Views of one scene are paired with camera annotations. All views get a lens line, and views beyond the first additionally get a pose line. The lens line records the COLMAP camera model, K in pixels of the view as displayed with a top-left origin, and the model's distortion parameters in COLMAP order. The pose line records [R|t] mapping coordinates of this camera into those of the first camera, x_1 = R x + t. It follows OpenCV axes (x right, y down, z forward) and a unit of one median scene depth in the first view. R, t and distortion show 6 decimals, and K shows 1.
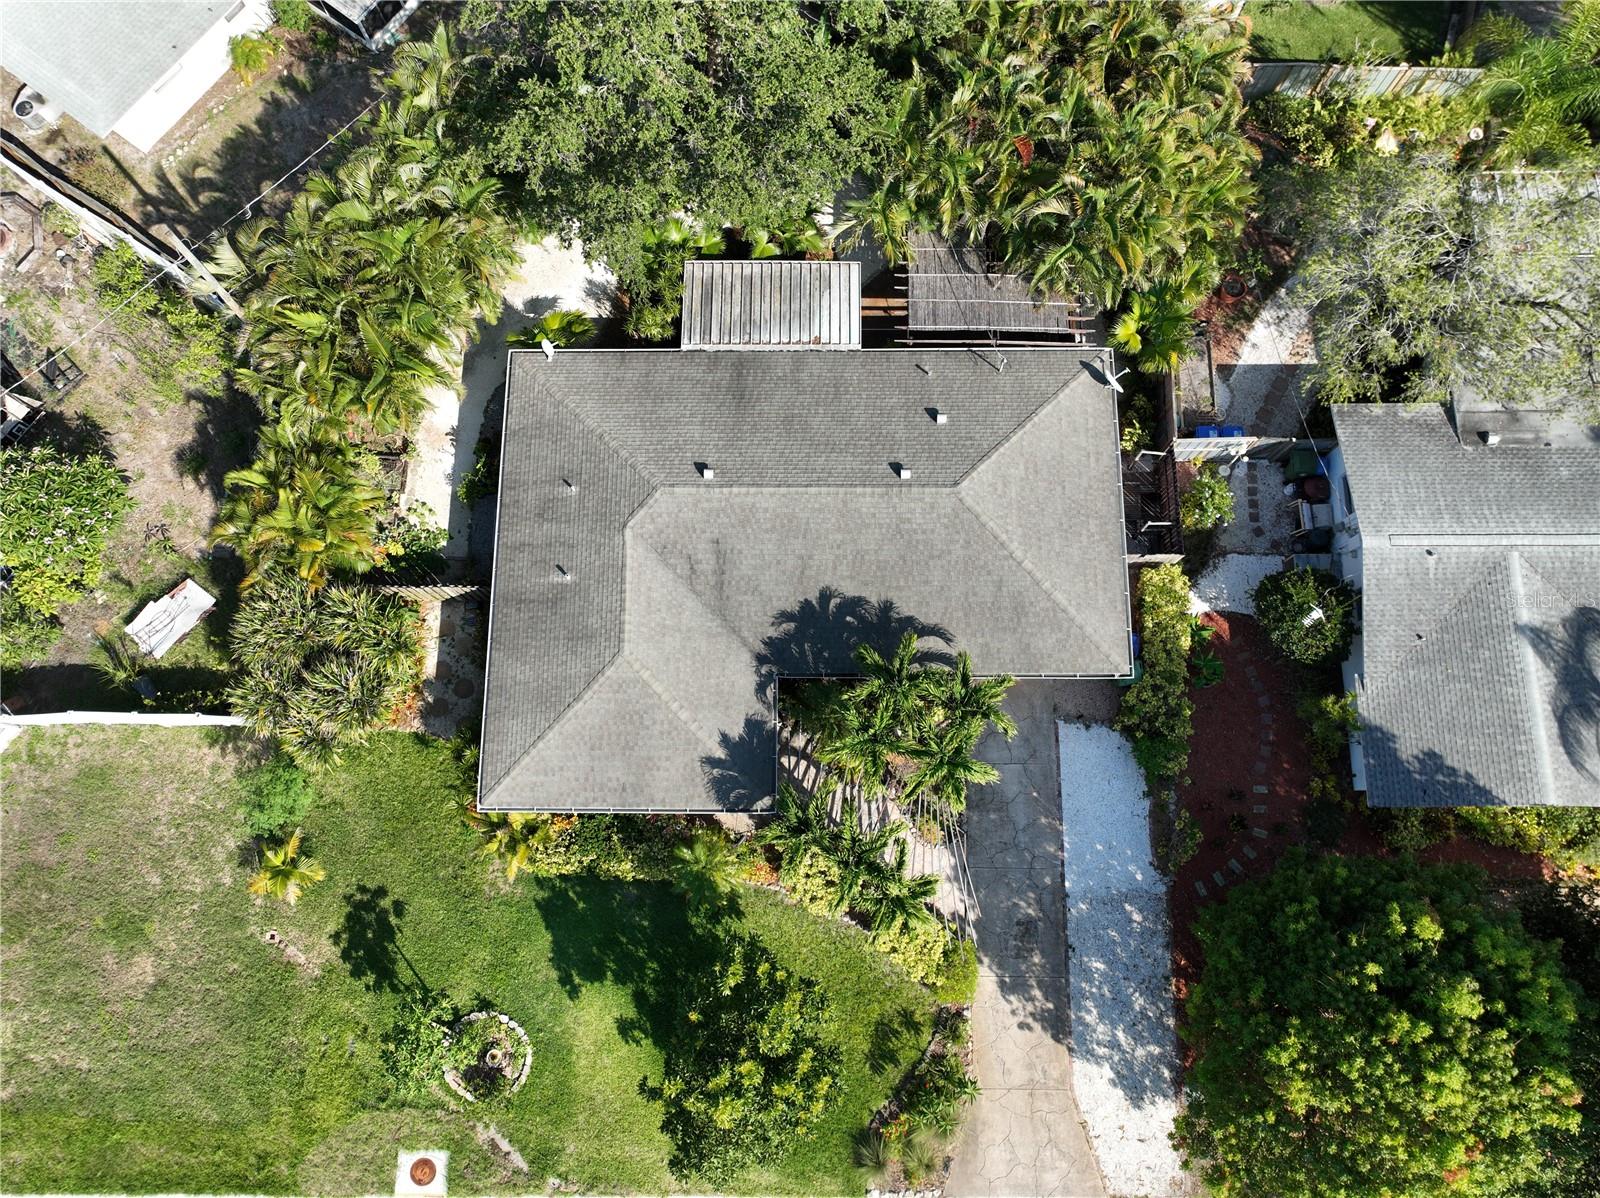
lens RADIAL K [[1145.8, 0, 801.3], [0, 1145.8, 597.6], [0, 0, 1]] dist [-0.010184, 0.033185]
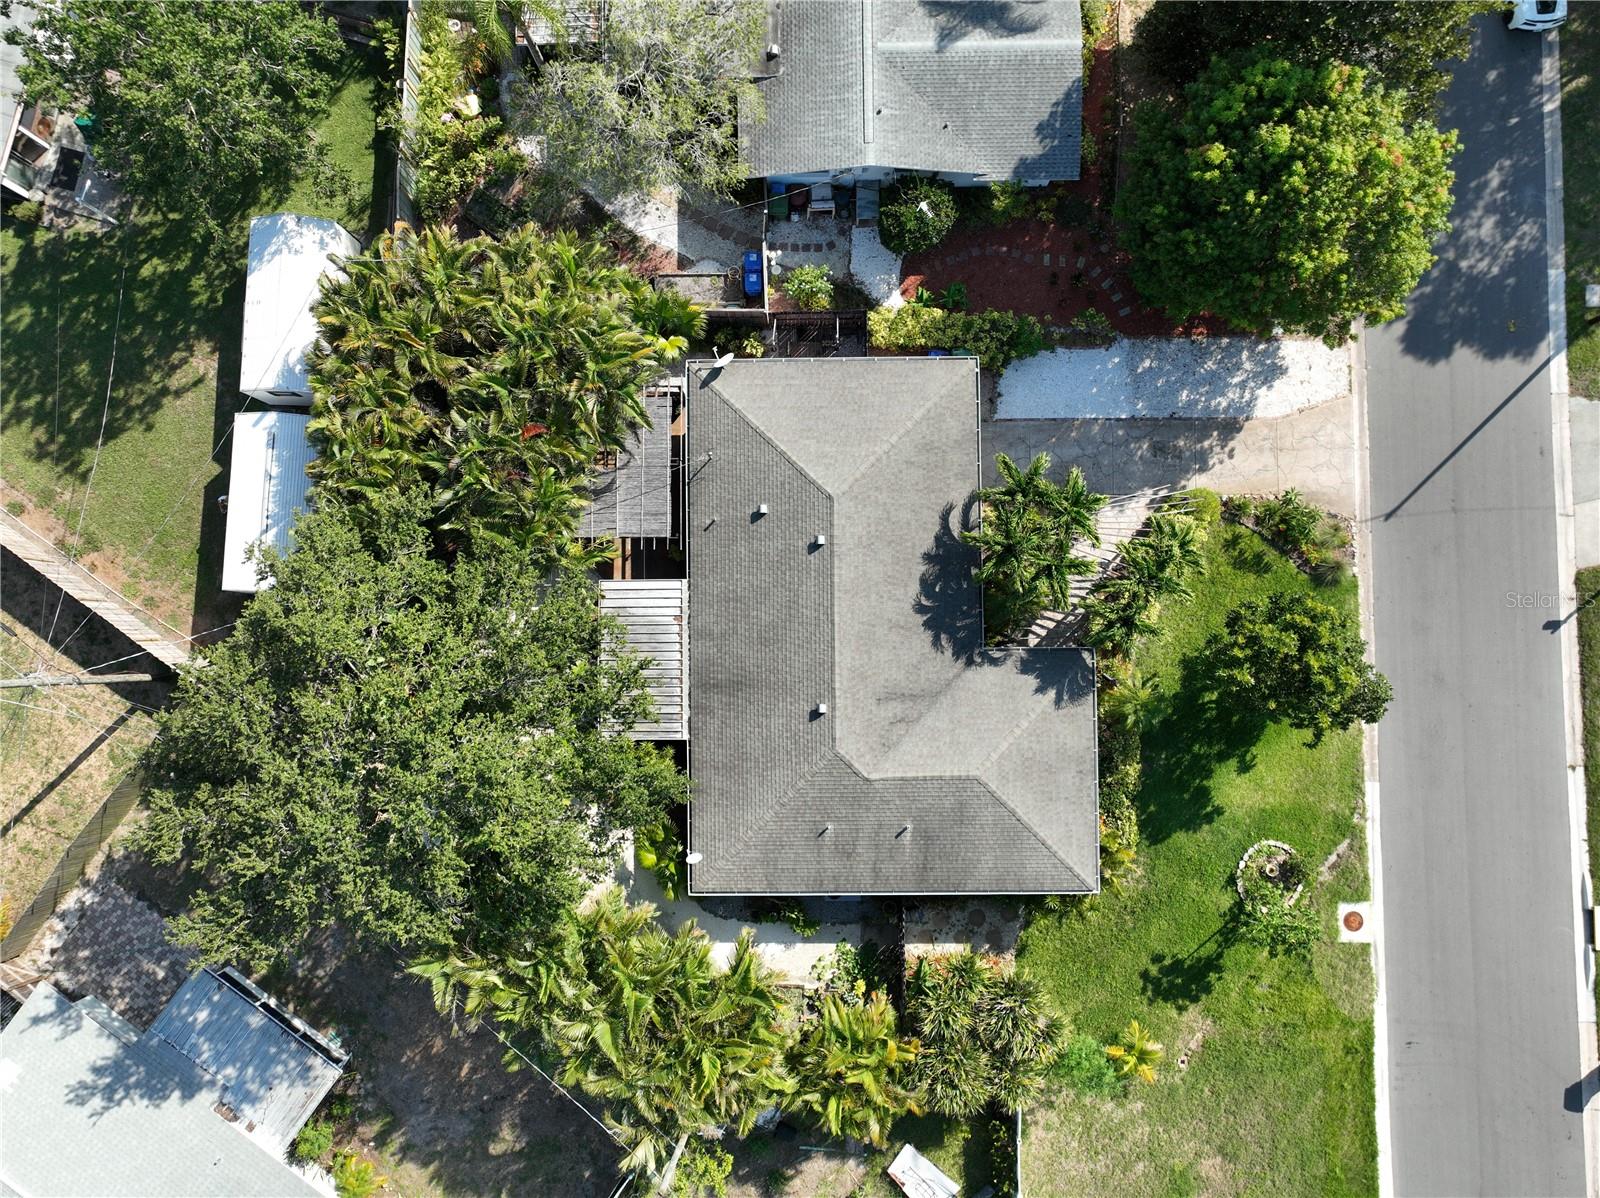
lens RADIAL K [[1145.8, 0, 801.3], [0, 1145.8, 597.6], [0, 0, 1]] dist [-0.010184, 0.033185]
pose [[-0.012174, -0.998051, 0.061202, -0.038779], [0.975029, 0.001725, 0.222071, -0.382572], [-0.221743, 0.062377, 0.973108, -0.131826]]
